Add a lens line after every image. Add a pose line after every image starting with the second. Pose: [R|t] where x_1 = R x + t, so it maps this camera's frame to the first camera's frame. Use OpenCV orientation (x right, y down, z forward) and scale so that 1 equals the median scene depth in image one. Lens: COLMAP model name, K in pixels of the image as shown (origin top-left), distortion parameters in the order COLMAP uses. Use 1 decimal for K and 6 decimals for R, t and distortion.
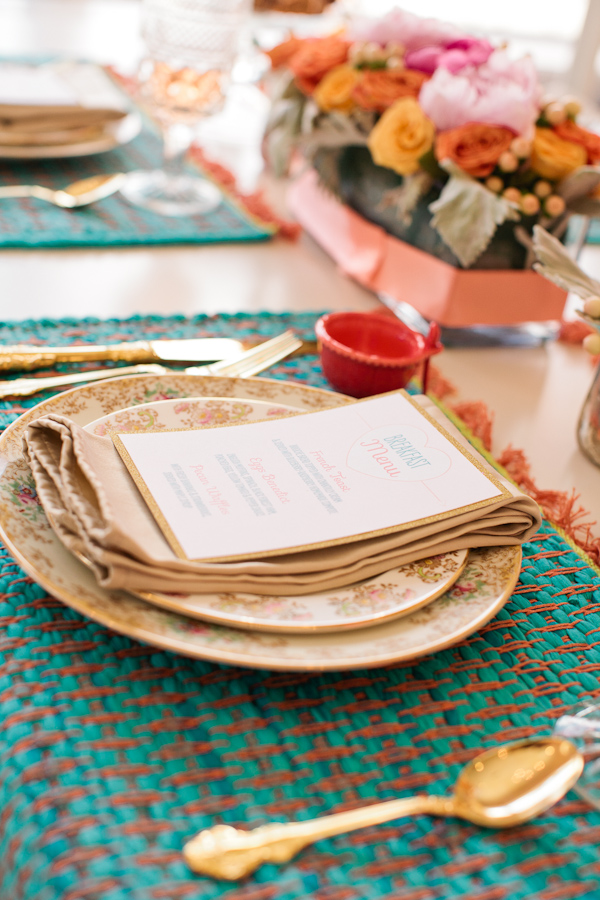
lens RADIAL K [[1340.4, 0, 300.0], [0, 1340.4, 450.0], [0, 0, 1]] dist [-0.174907, 0.004620]
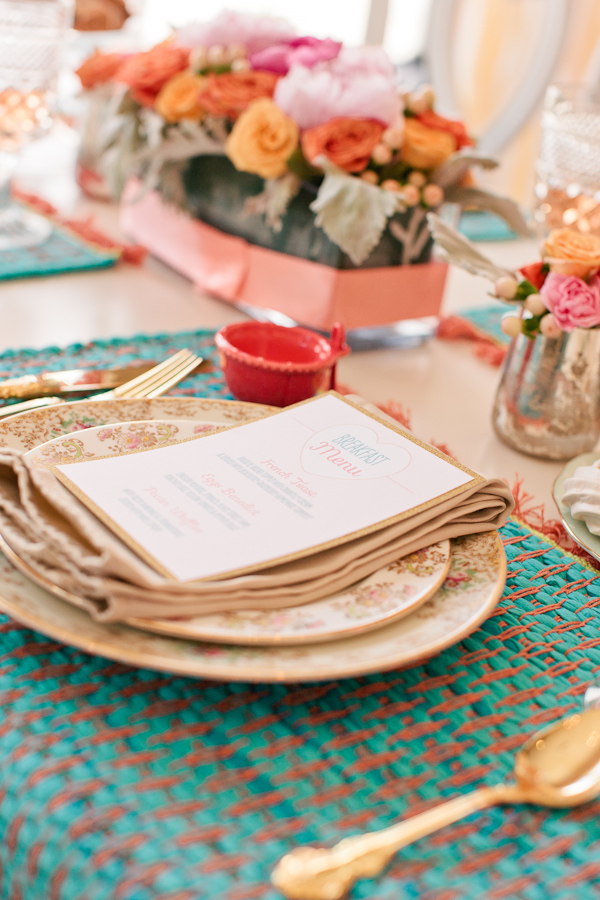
lens RADIAL K [[1422.1, 0, 300.0], [0, 1422.1, 450.0], [0, 0, 1]] dist [-0.175460, -0.016465]
pose [[0.975831, -0.112165, 0.187542, -0.155033], [0.120046, 0.992279, -0.031168, 0.028090], [-0.182598, 0.052928, 0.981762, 0.016692]]
